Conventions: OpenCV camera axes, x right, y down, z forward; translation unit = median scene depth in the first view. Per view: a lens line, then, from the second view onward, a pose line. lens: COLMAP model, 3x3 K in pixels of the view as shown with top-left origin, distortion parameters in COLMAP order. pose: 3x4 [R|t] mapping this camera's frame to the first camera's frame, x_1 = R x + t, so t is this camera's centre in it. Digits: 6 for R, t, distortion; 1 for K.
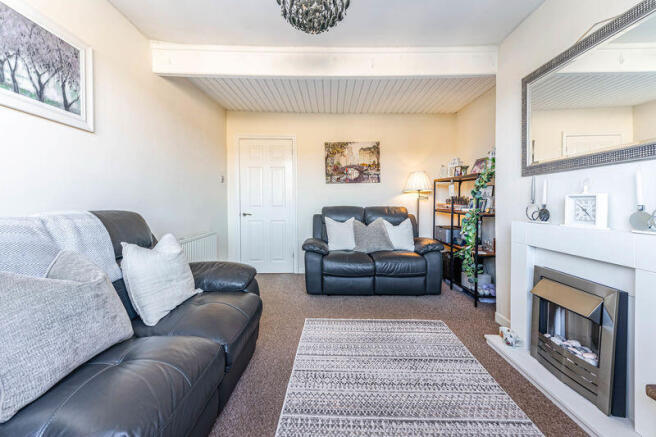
lens RADIAL K [[265.7, 0, 326.5], [0, 265.7, 204.0], [0, 0, 1]] dist [0.013287, -0.000039]
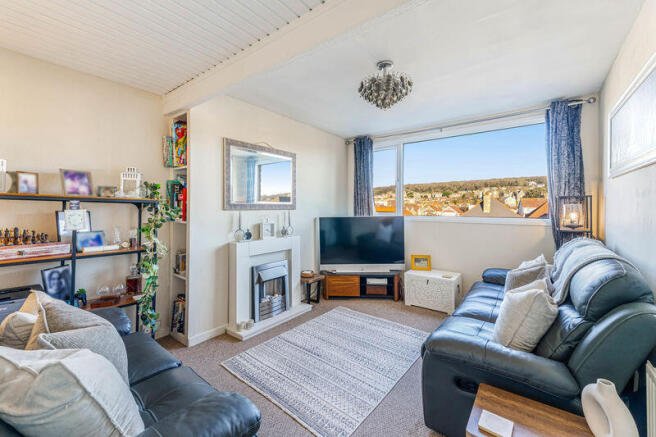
lens RADIAL K [[265.7, 0, 330.9], [0, 265.7, 206.8], [0, 0, 1]] dist [0.013287, -0.000039]
pose [[-0.802217, -0.002731, 0.597026, -0.527095], [-0.000786, 0.999993, 0.003519, -0.133924], [-0.597031, 0.002354, -0.802214, 1.875523]]
